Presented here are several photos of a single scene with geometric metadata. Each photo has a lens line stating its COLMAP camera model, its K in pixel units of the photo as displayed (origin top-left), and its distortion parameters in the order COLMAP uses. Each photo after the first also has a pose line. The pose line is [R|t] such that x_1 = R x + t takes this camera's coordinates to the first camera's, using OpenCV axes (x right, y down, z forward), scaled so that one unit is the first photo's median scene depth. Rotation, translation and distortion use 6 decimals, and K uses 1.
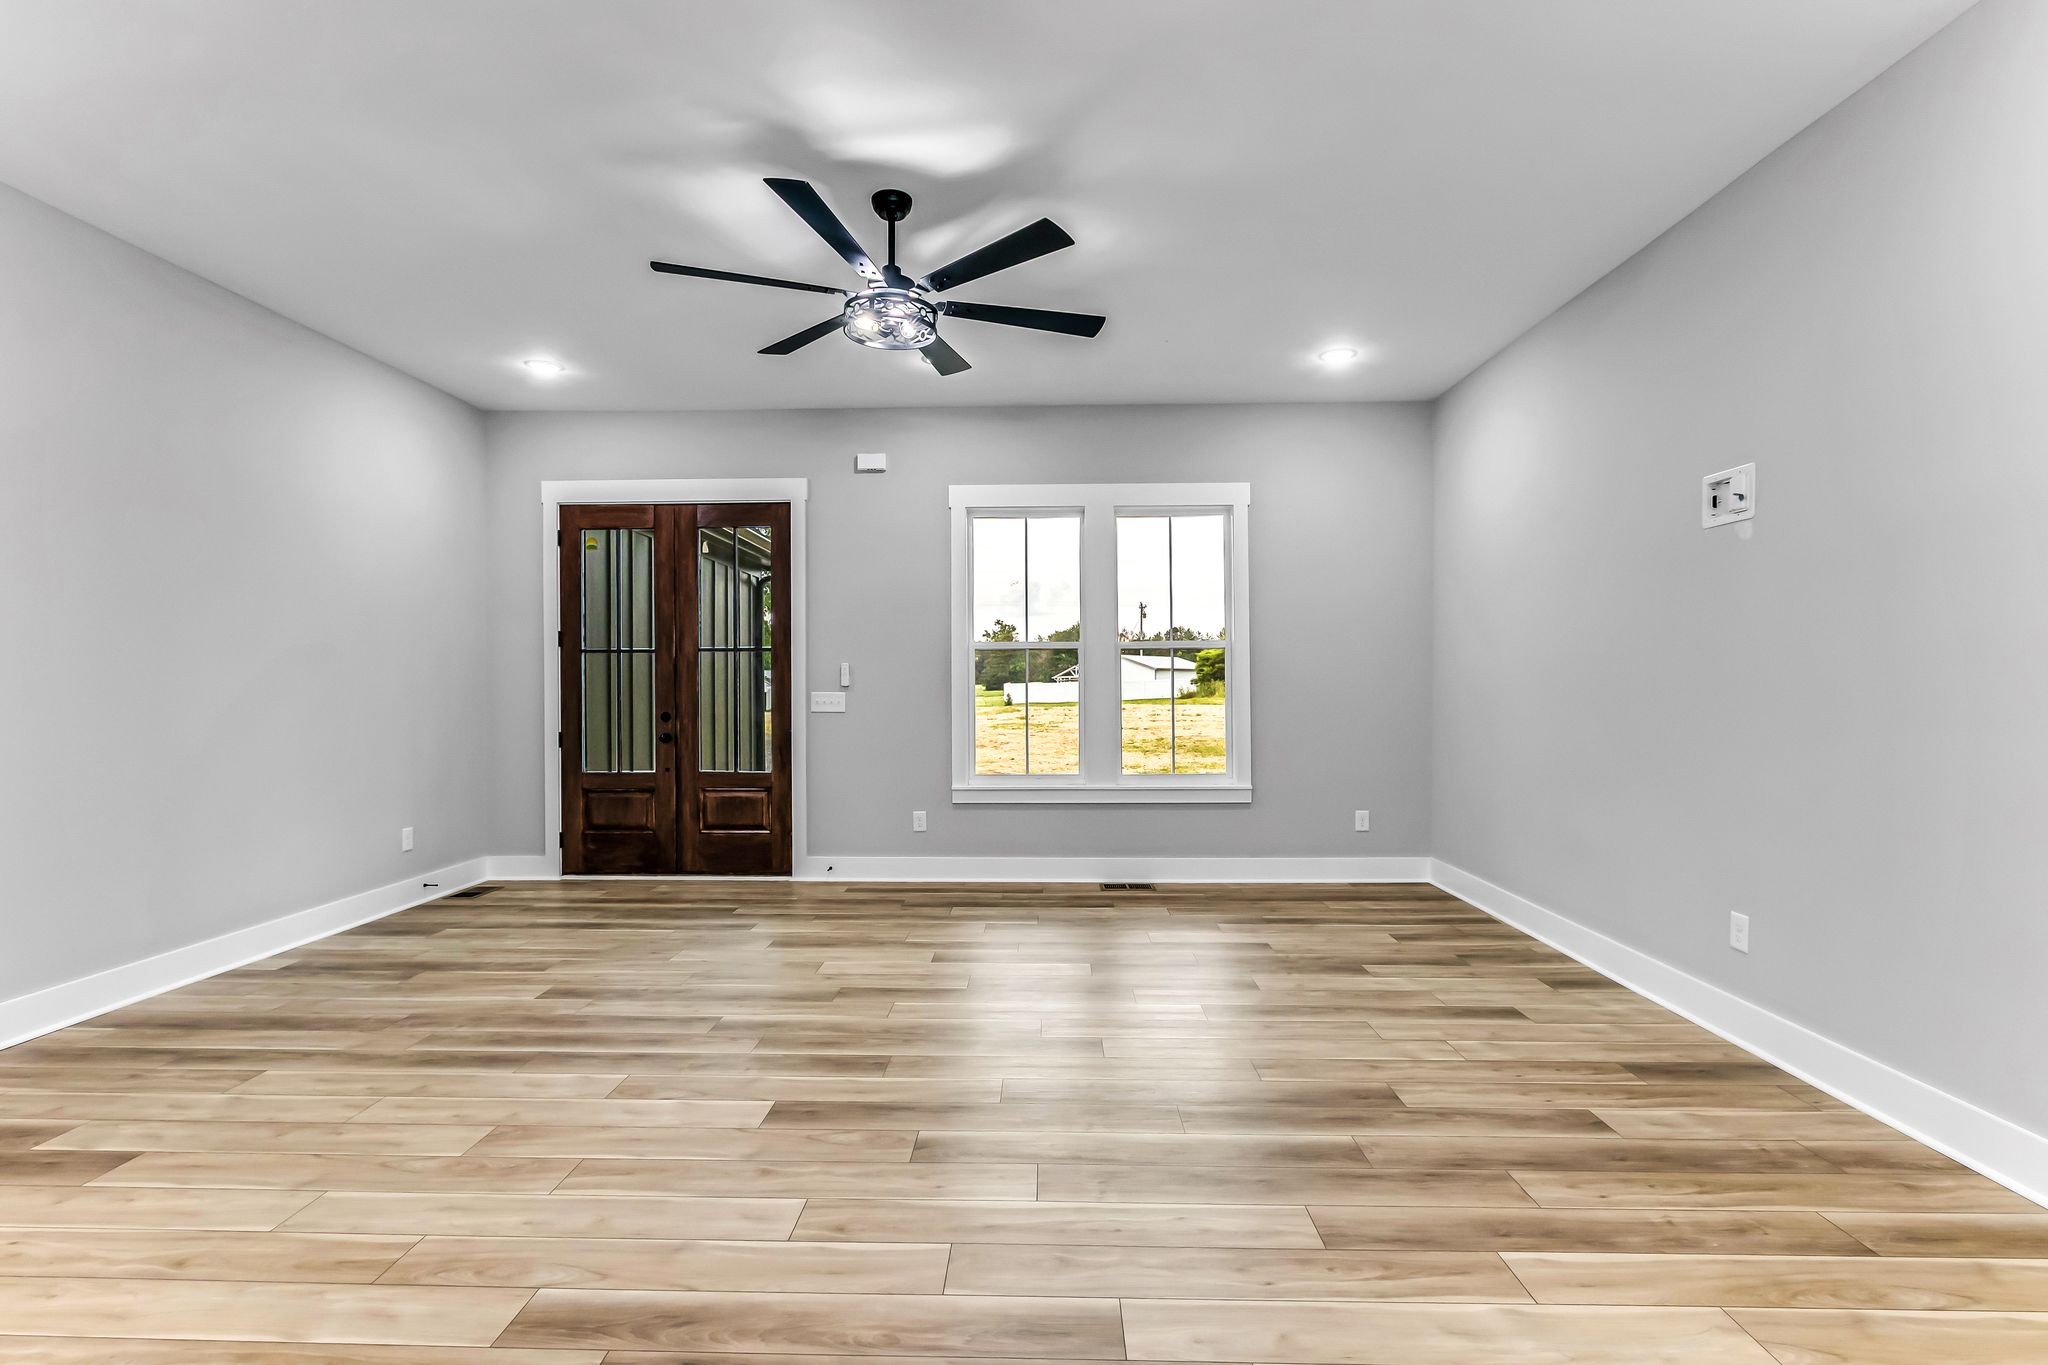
lens RADIAL K [[947.3, 0, 1021.7], [0, 947.3, 691.5], [0, 0, 1]] dist [-0.004186, -0.000248]
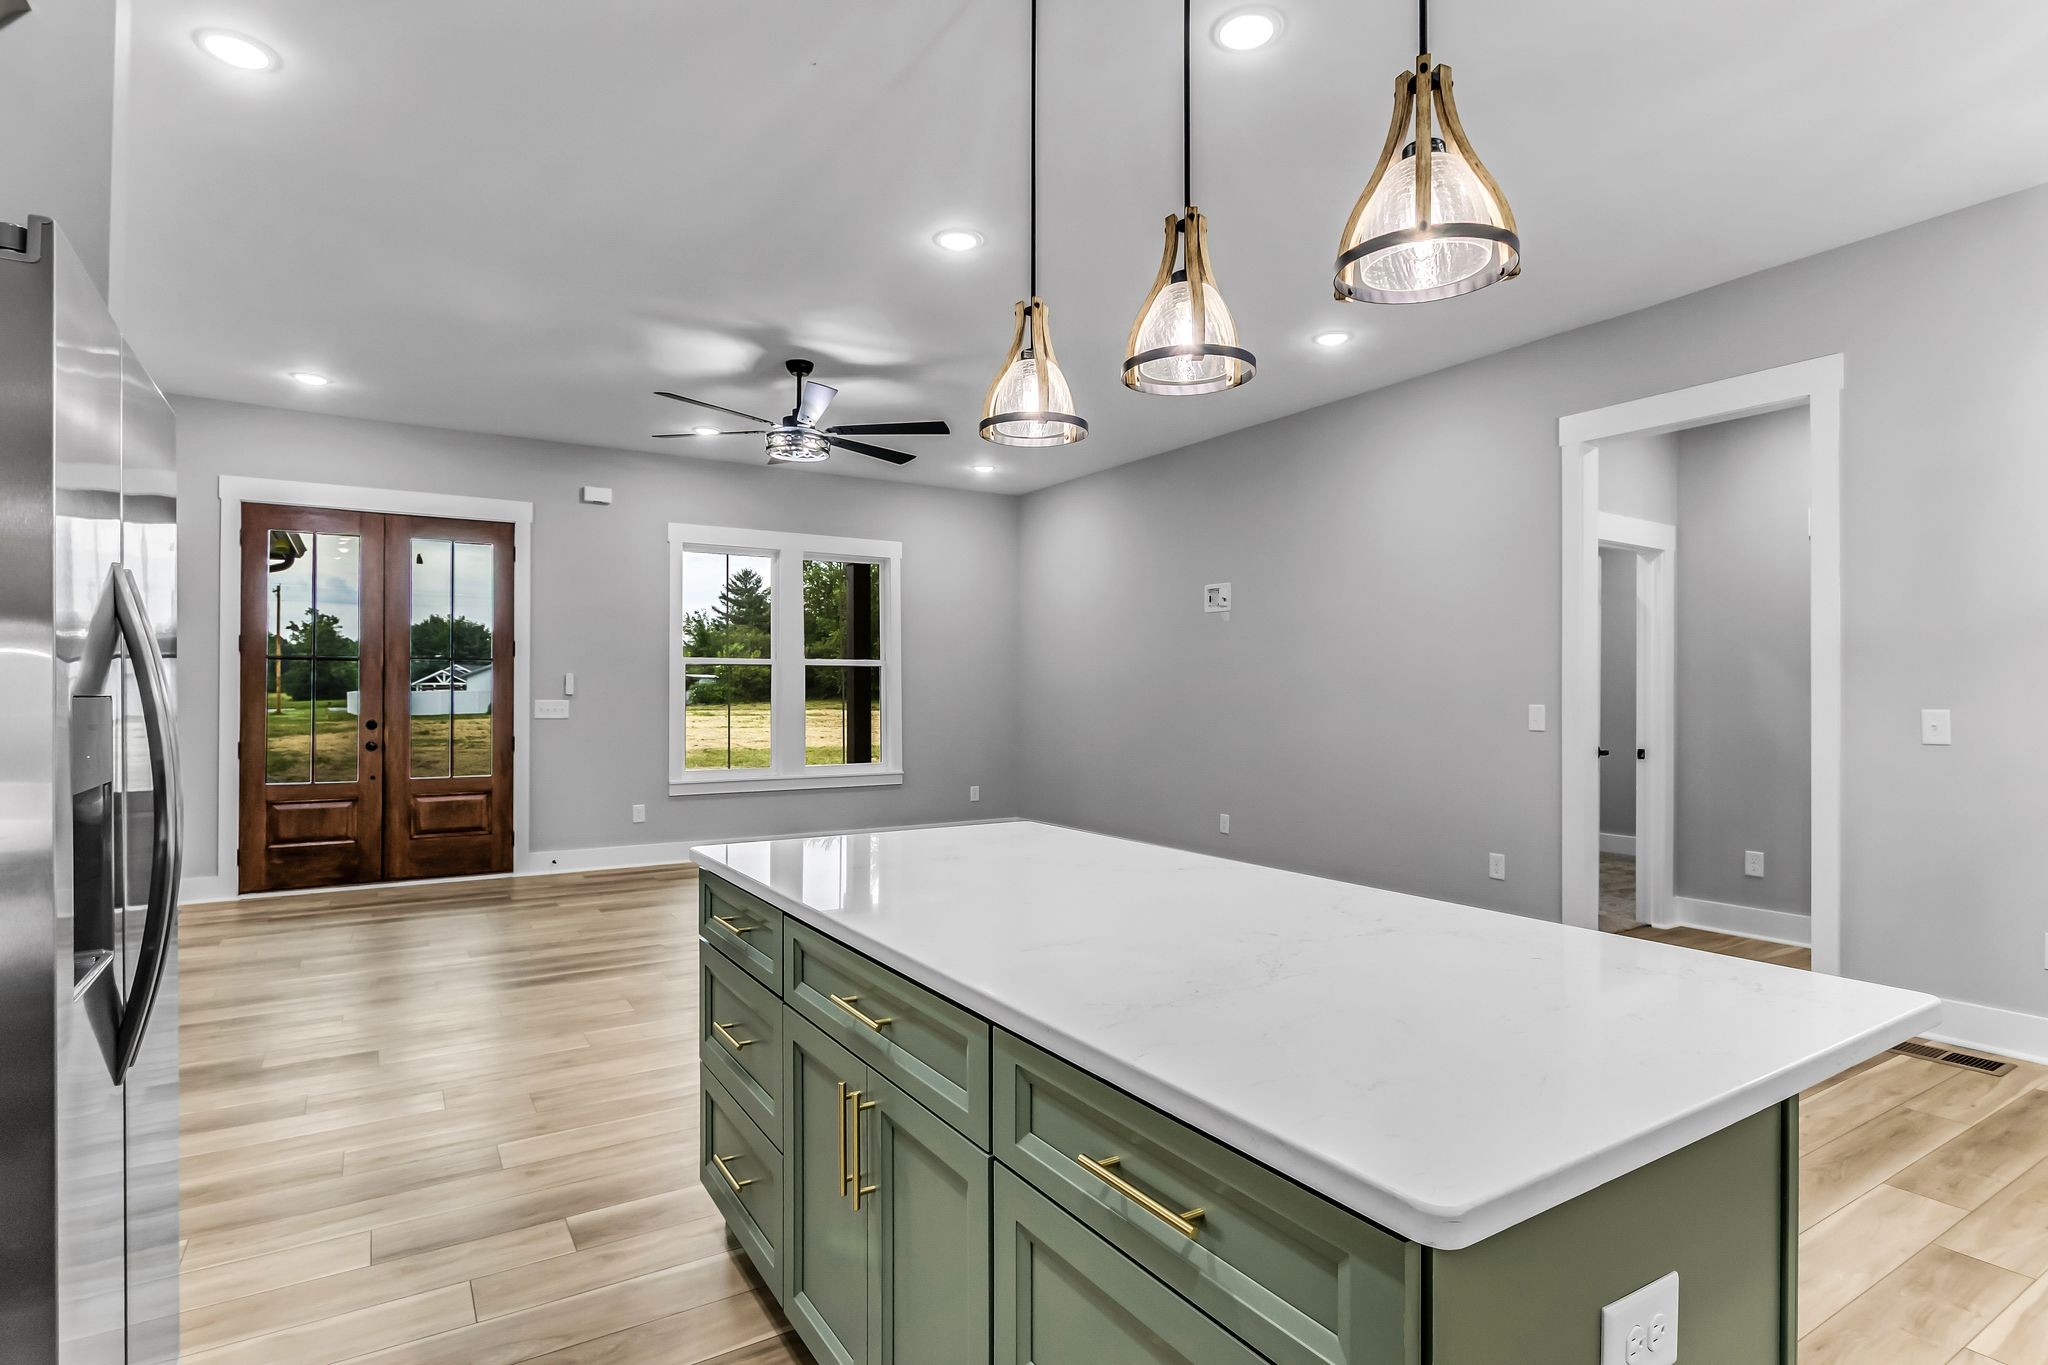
lens RADIAL K [[1031.1, 0, 1019.8], [0, 1031.1, 686.8], [0, 0, 1]] dist [0.001065, 0.000274]
pose [[0.833325, 0.007854, 0.552728, -0.456773], [0.000263, 0.999893, -0.014604, 0.002914], [-0.552784, 0.012315, 0.833234, -0.319958]]
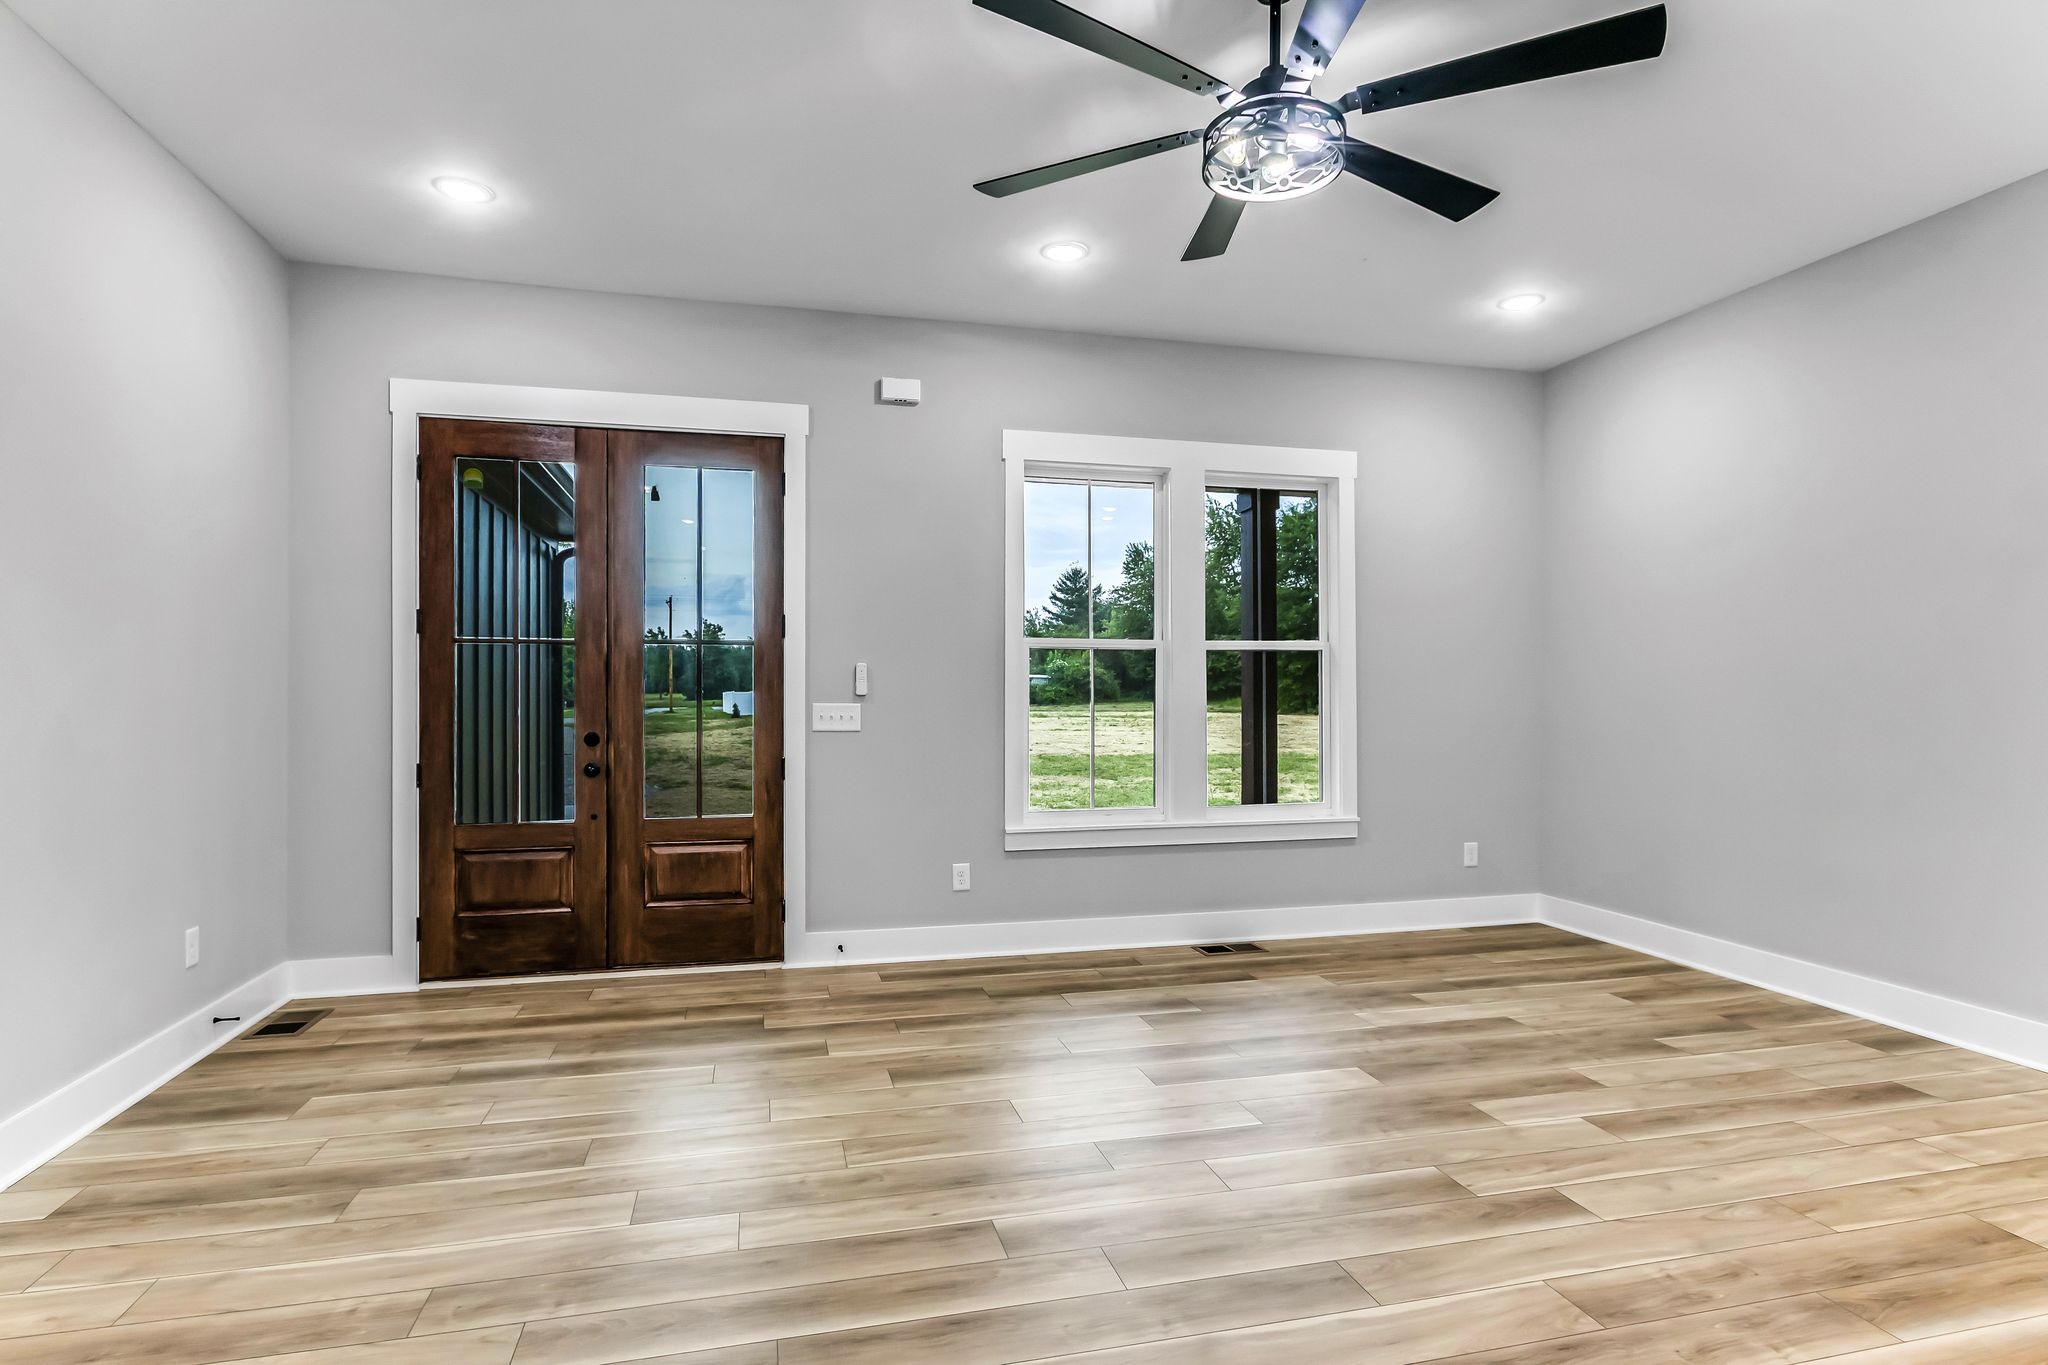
lens RADIAL K [[1056.2, 0, 1020.1], [0, 1056.2, 695.2], [0, 0, 1]] dist [-0.000949, -0.000645]
pose [[0.962559, 0.003416, 0.271052, -0.319527], [-0.001651, 0.999976, -0.006741, -0.000579], [-0.271068, 0.006042, 0.962541, 0.206919]]
